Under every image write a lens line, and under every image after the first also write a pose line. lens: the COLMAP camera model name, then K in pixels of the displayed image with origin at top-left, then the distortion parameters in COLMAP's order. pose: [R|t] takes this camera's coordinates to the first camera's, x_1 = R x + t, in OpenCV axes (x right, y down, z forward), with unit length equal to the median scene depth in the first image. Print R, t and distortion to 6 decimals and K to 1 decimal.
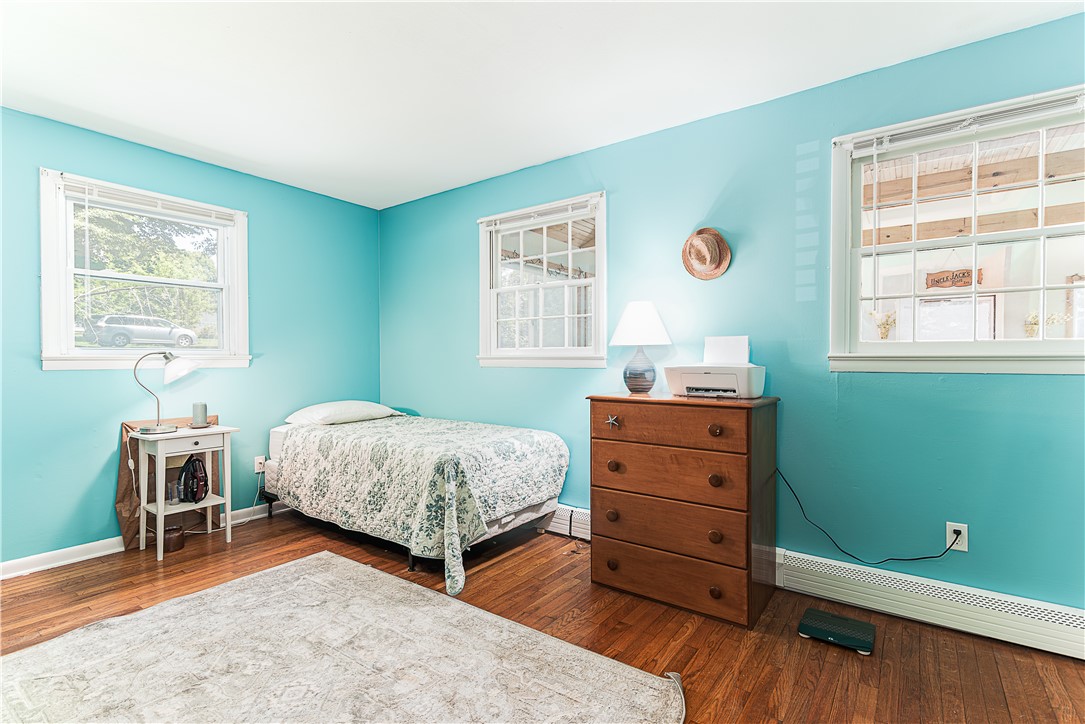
lens RADIAL K [[513.3, 0, 542.4], [0, 513.3, 366.0], [0, 0, 1]] dist [0.001116, -0.000303]
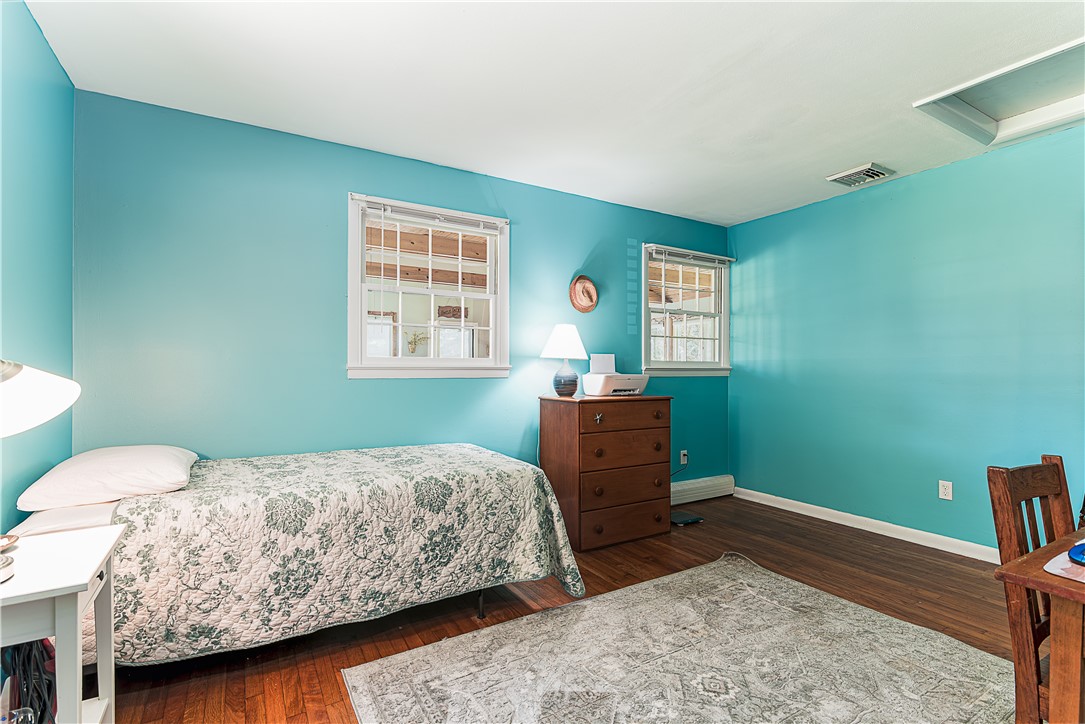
lens RADIAL K [[513.3, 0, 542.4], [0, 513.3, 366.0], [0, 0, 1]] dist [0.001116, -0.000303]
pose [[0.386251, 0.007161, 0.922366, -0.949876], [0.011209, 0.999860, -0.012457, -0.006862], [-0.922326, 0.015150, 0.386117, 0.539212]]
